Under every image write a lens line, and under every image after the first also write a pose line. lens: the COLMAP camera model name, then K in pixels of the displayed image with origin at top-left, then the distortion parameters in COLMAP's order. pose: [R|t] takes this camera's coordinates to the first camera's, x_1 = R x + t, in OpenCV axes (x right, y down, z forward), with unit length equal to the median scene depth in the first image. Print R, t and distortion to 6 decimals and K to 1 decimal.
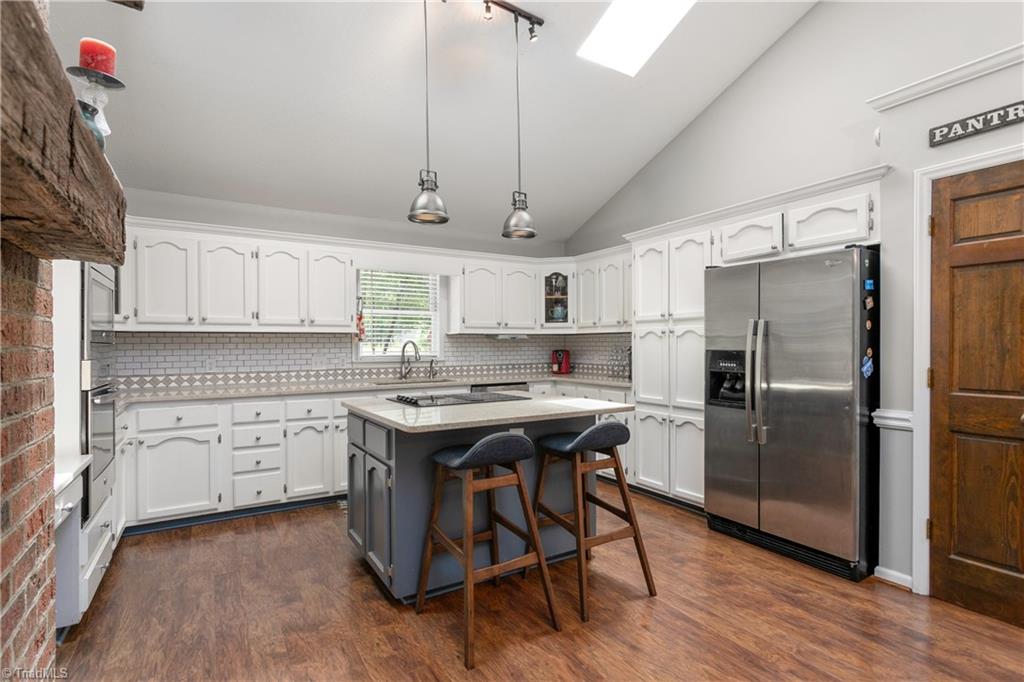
lens RADIAL K [[511.5, 0, 519.1], [0, 511.5, 340.1], [0, 0, 1]] dist [-0.002637, 0.000993]
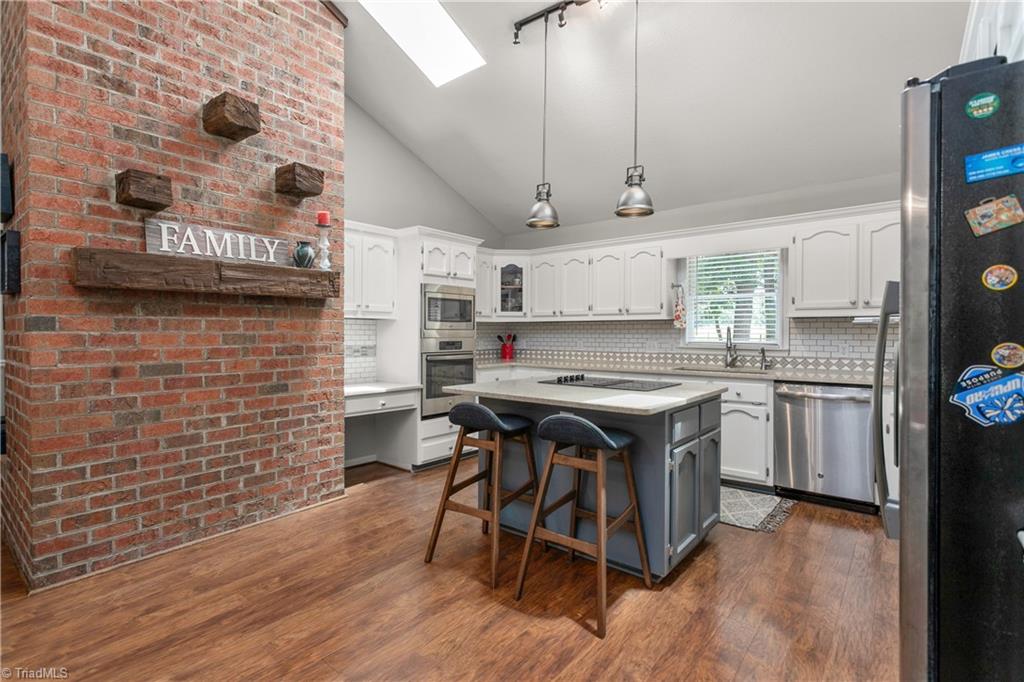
lens RADIAL K [[511.5, 0, 509.1], [0, 511.5, 339.1], [0, 0, 1]] dist [-0.002637, 0.000993]
pose [[0.294214, 0.019897, -0.955532, 0.641651], [0.007527, 0.999704, 0.023134, -0.000649], [0.955710, -0.013998, 0.293978, 0.399575]]
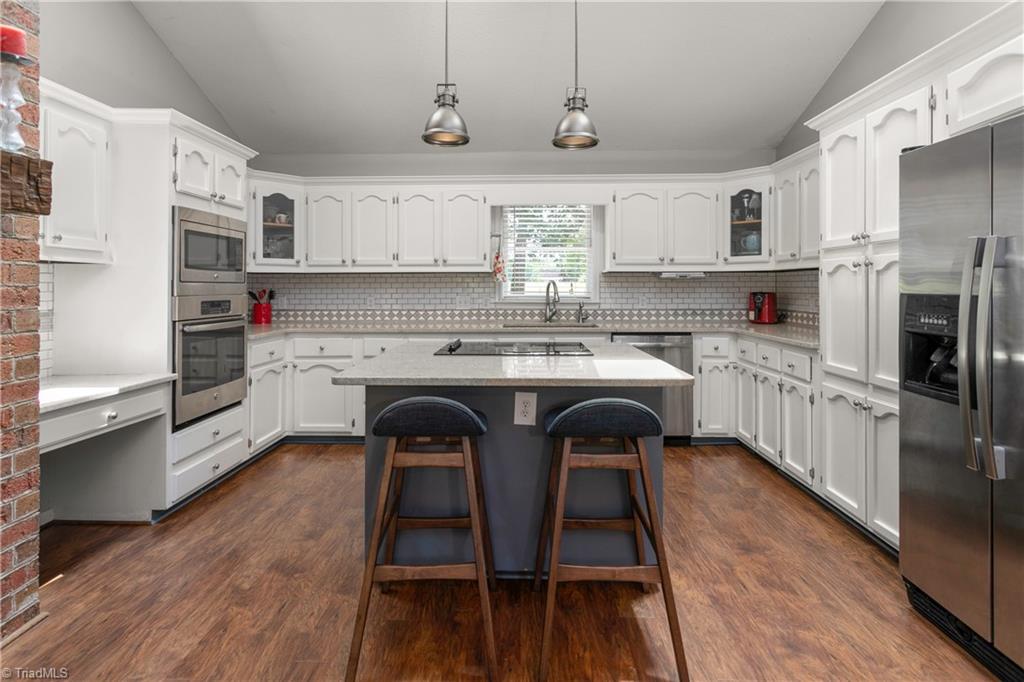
lens RADIAL K [[511.5, 0, 520.4], [0, 511.5, 284.6], [0, 0, 1]] dist [-0.002637, 0.000993]
pose [[0.830452, 0.001477, -0.557088, 0.285996], [0.002786, 0.999973, 0.006804, 0.003176], [0.557083, -0.007202, 0.830426, 0.245648]]
